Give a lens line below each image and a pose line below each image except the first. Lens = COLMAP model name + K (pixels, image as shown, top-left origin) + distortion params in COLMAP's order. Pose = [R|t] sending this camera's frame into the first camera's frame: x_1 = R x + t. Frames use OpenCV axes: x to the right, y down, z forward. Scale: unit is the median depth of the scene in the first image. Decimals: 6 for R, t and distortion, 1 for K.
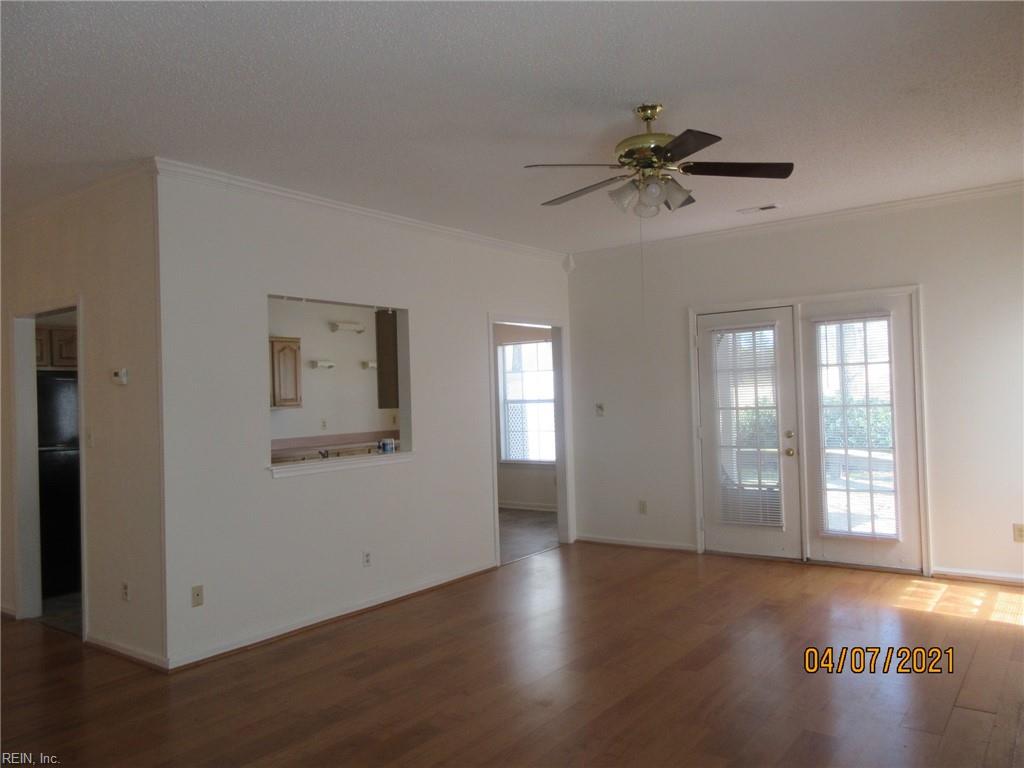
lens RADIAL K [[762.6, 0, 513.4], [0, 762.6, 391.9], [0, 0, 1]] dist [0.008312, 0.000815]
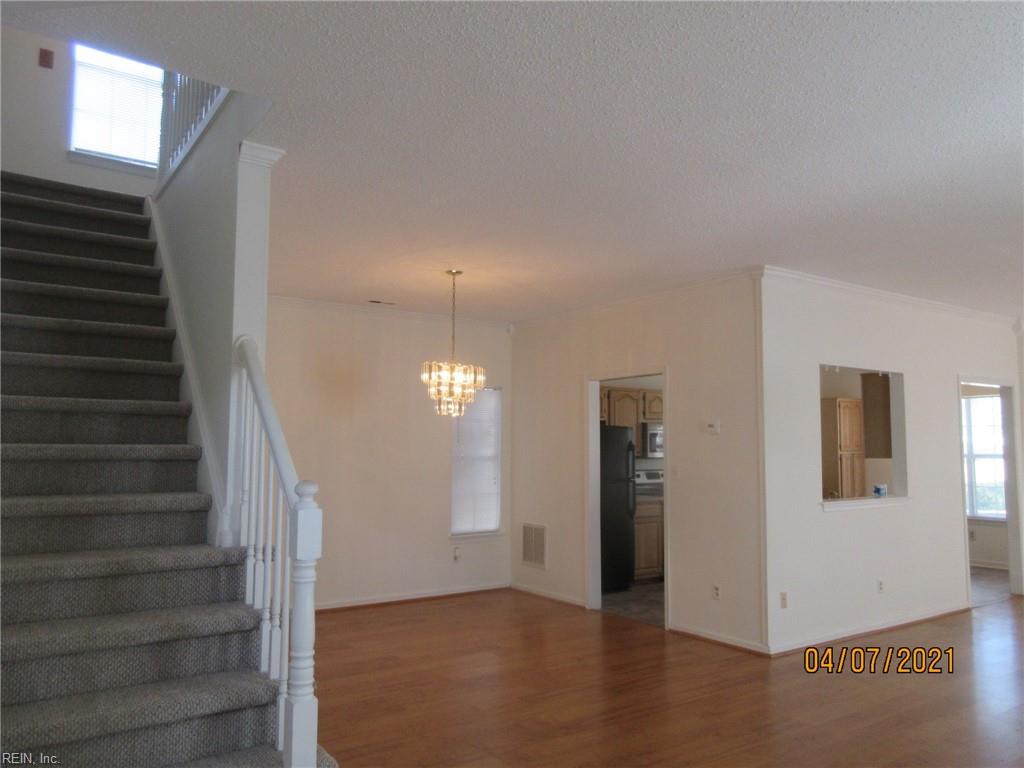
lens RADIAL K [[762.6, 0, 513.4], [0, 762.6, 391.9], [0, 0, 1]] dist [0.008312, 0.000815]
pose [[0.948195, 0.005775, -0.317636, -0.346258], [-0.025925, 0.997907, -0.059246, 0.004748], [0.316629, 0.064411, 0.946360, -0.299231]]
